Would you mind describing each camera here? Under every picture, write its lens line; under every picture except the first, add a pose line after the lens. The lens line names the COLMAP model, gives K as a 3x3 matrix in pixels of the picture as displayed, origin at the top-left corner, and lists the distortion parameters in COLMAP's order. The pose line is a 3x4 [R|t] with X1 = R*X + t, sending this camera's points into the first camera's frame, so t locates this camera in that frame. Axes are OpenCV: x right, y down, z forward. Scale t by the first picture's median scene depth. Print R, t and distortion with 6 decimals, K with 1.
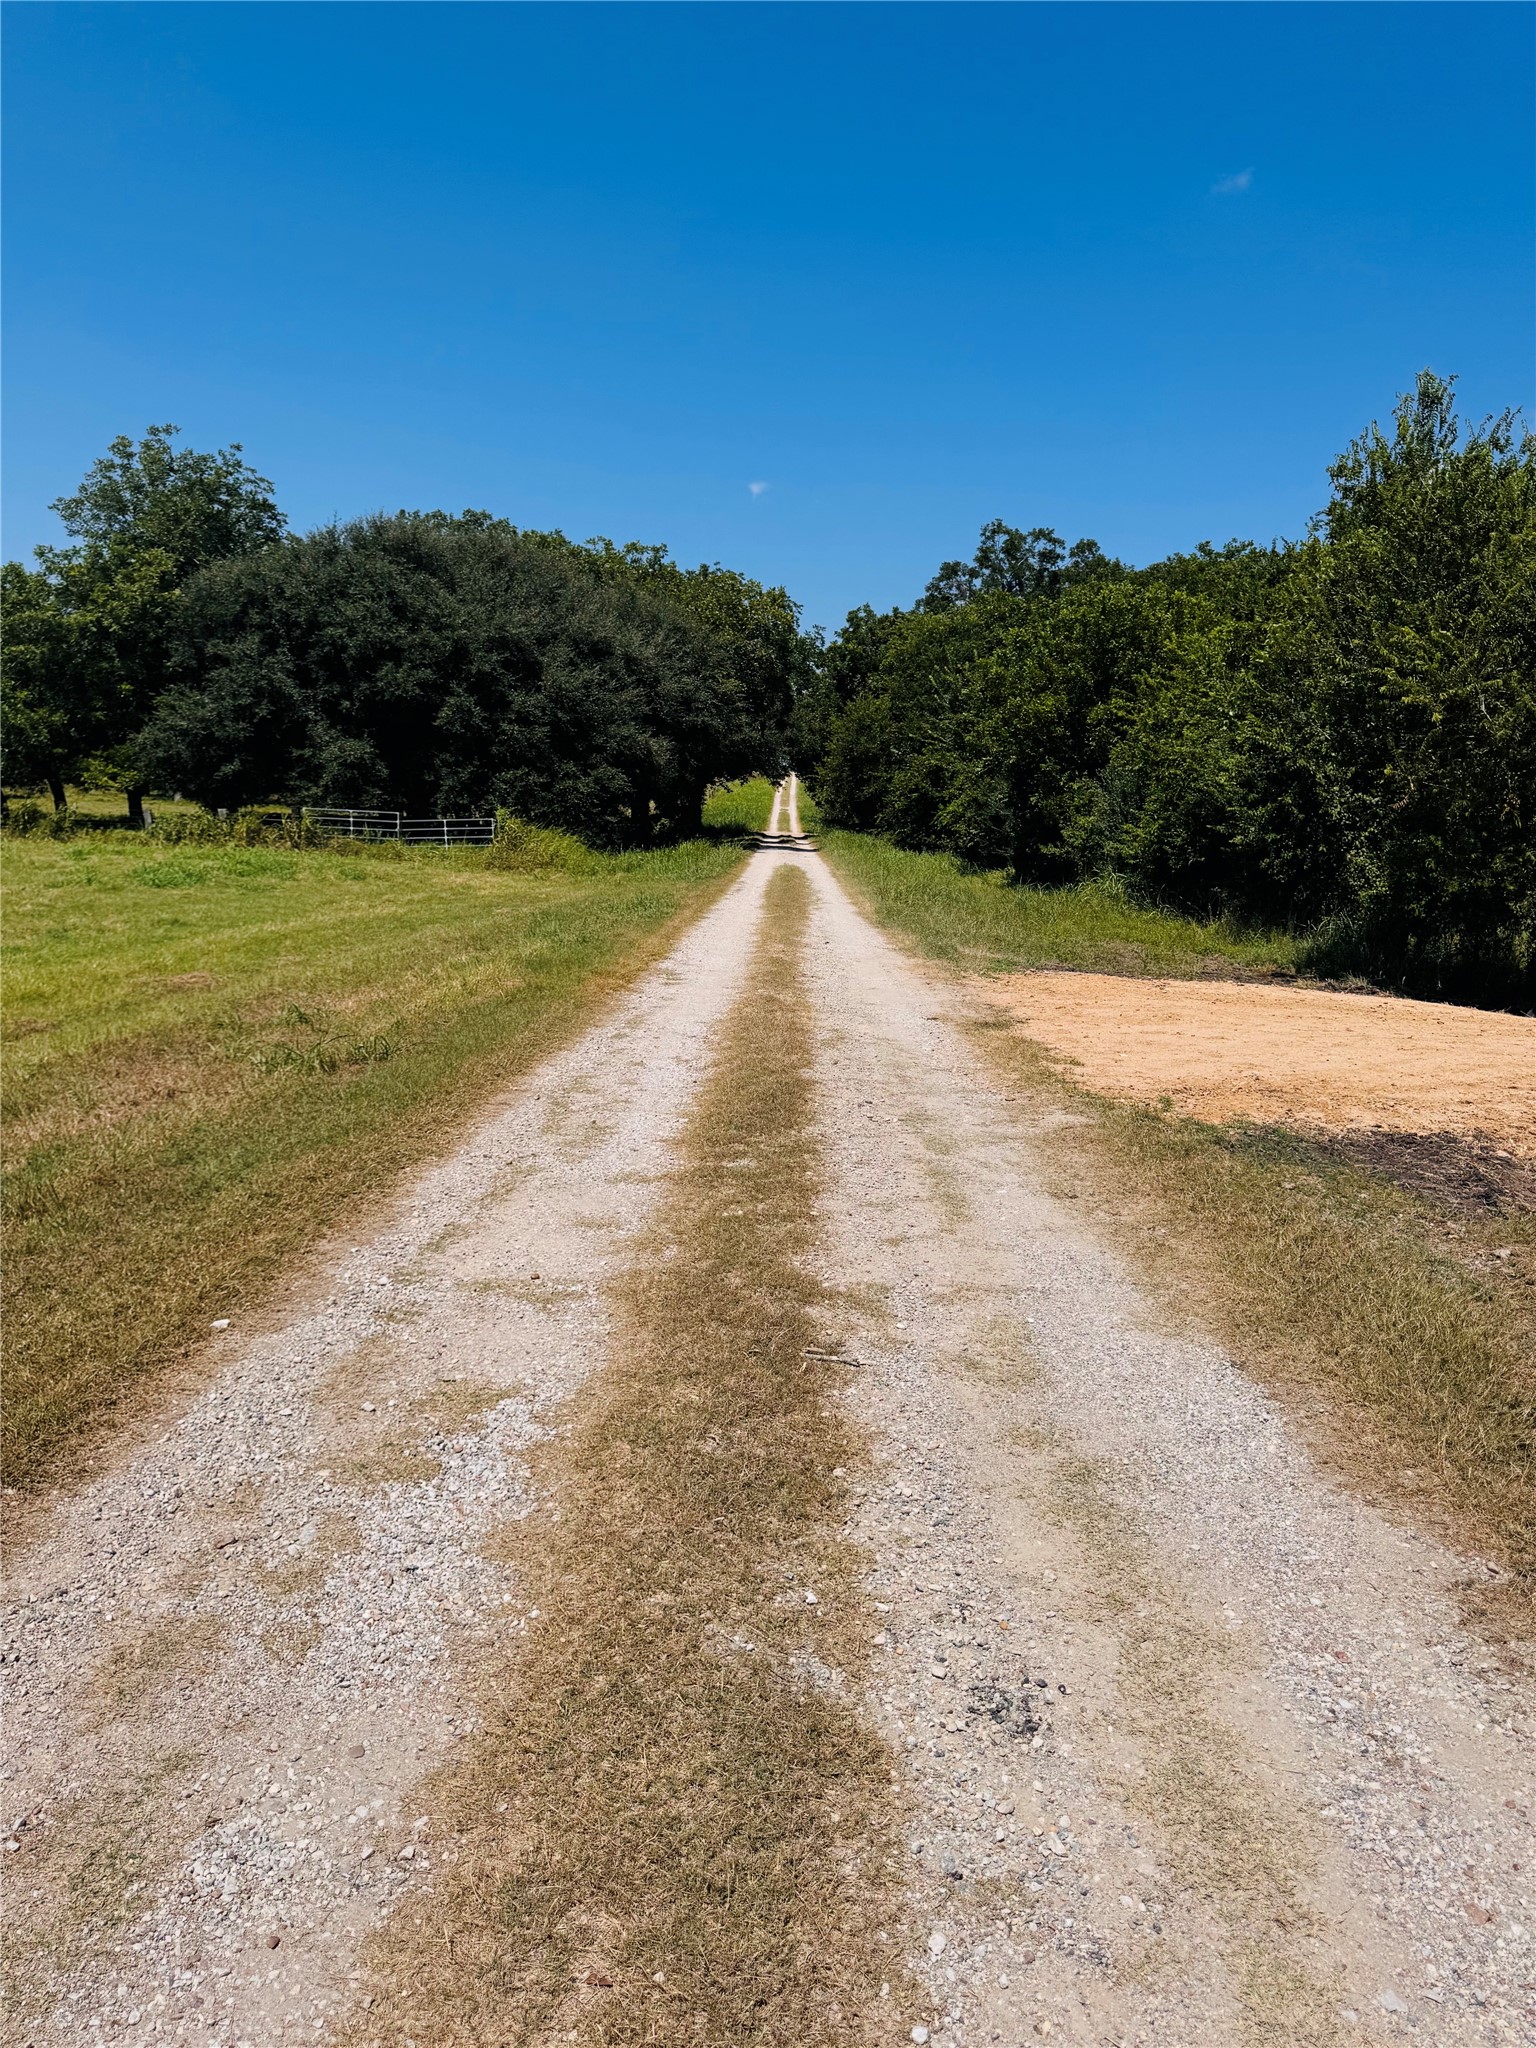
lens RADIAL K [[1419.5, 0, 768.0], [0, 1419.5, 1024.0], [0, 0, 1]] dist [0.168344, -0.336354]
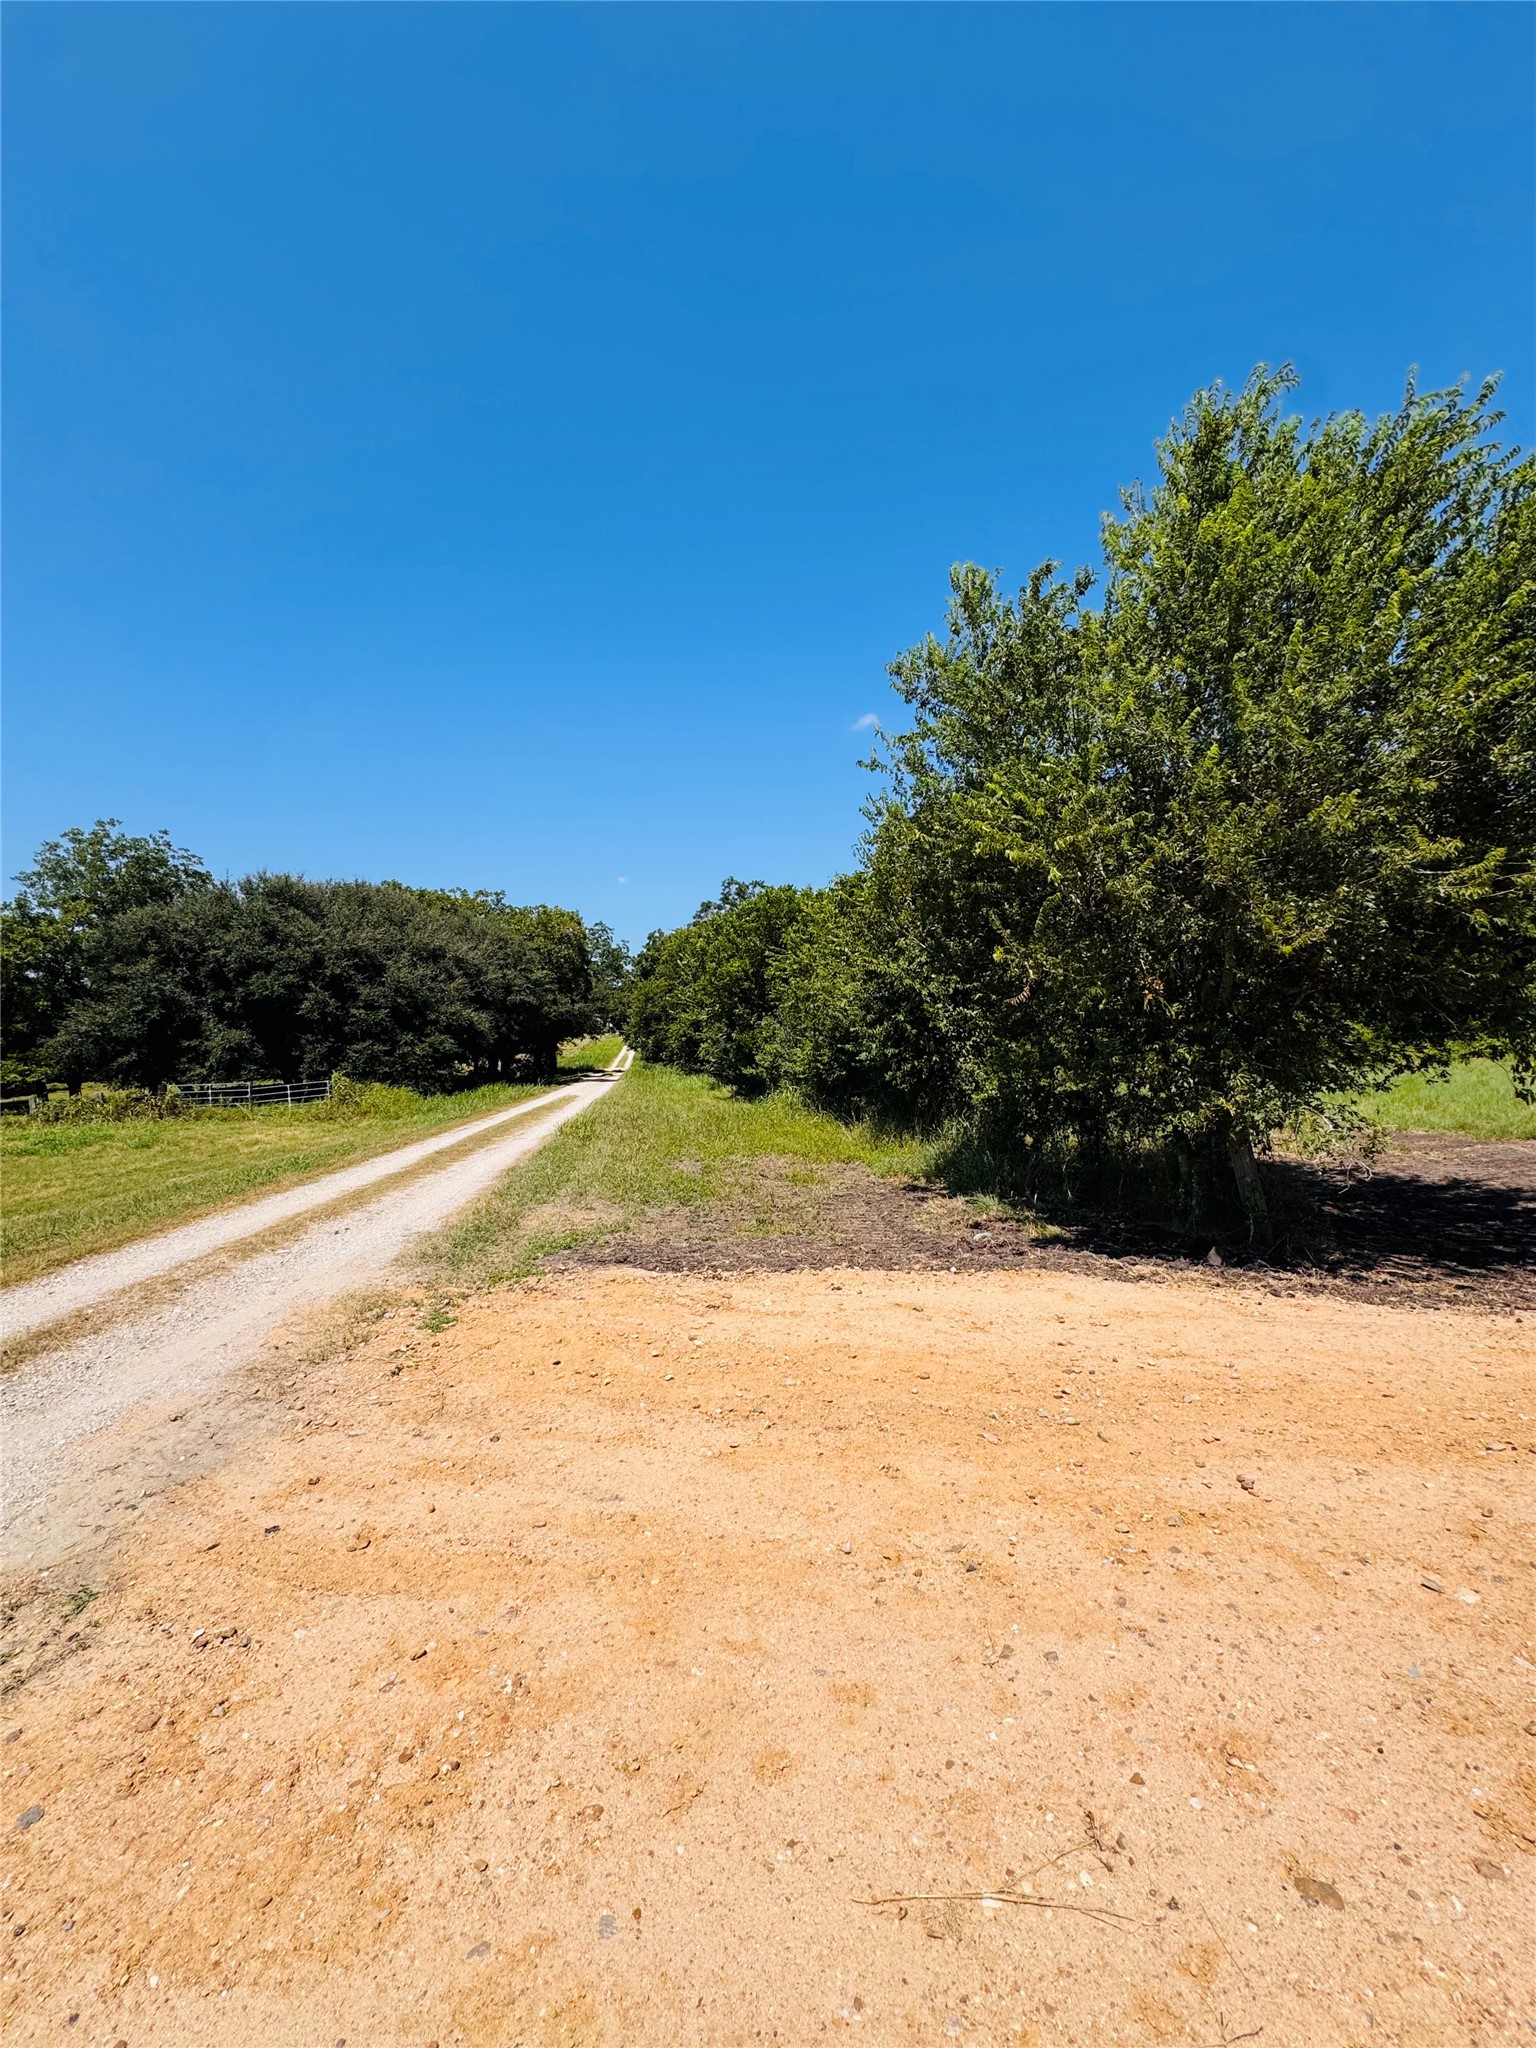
lens RADIAL K [[831.7, 0, 768.0], [0, 831.7, 1024.0], [0, 0, 1]] dist [-0.001170, 0.000563]
pose [[0.984193, -0.070877, 0.162300, 0.072972], [0.098707, 0.980417, -0.170412, -0.024211], [-0.147043, 0.183738, 0.971915, 0.185341]]
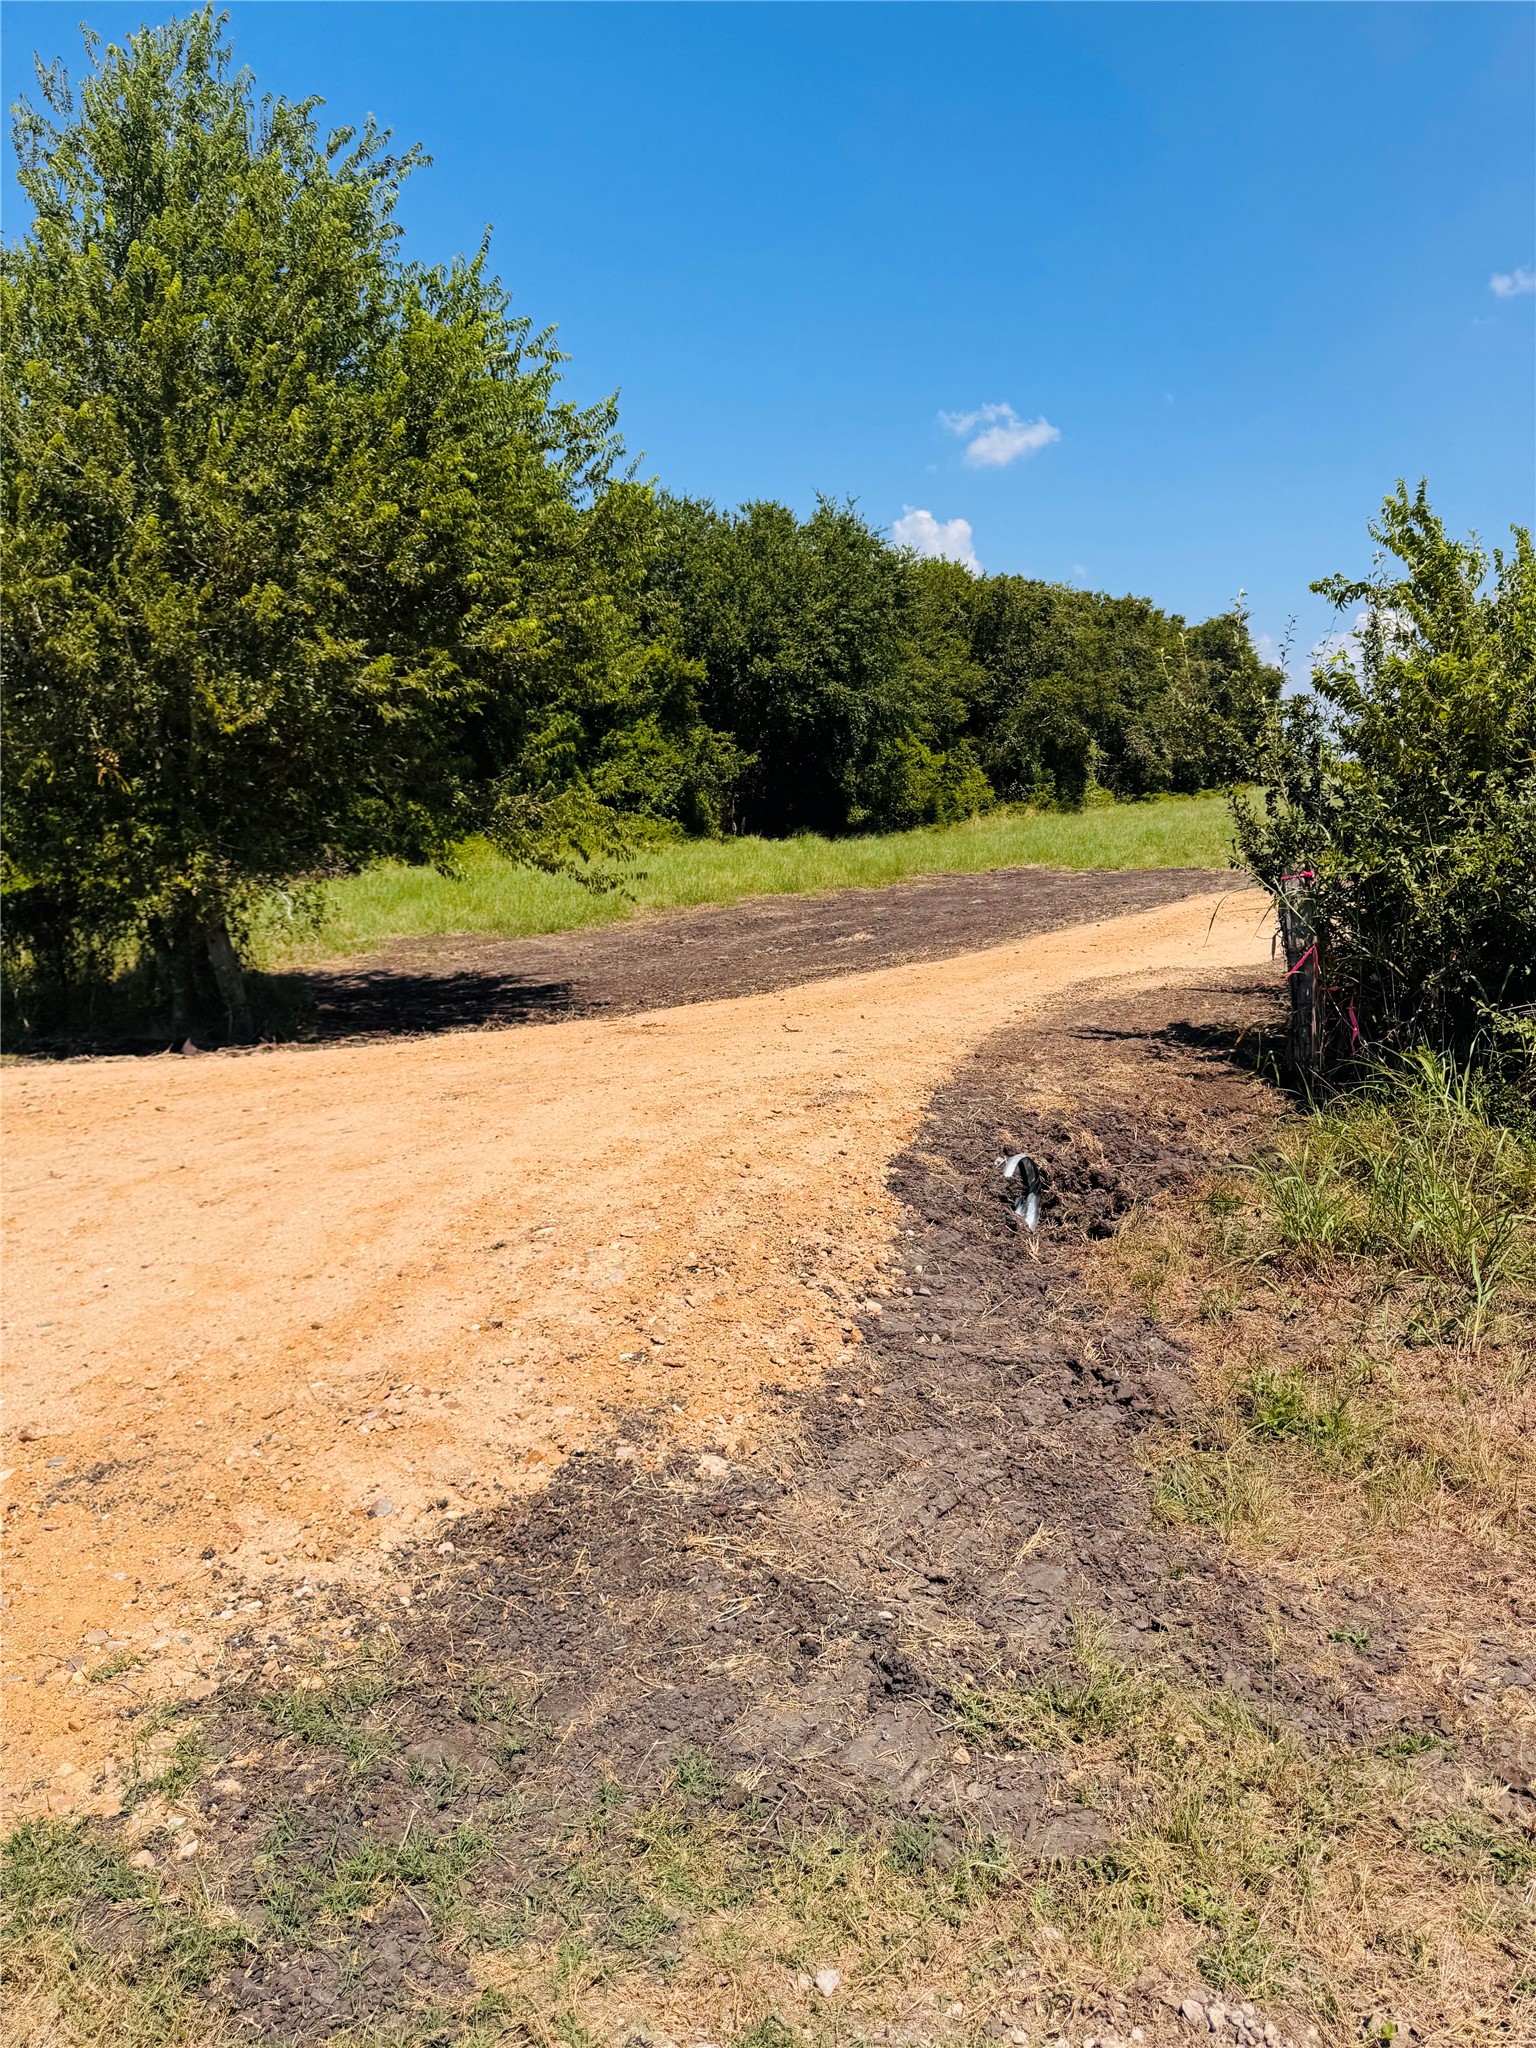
lens RADIAL K [[1419.5, 0, 768.0], [0, 1419.5, 1024.0], [0, 0, 1]] dist [0.168344, -0.336354]
pose [[0.546810, -0.189785, 0.815464, 0.027684], [0.186462, 0.977114, 0.102374, -0.012302], [-0.816230, 0.096074, 0.569683, 0.107290]]
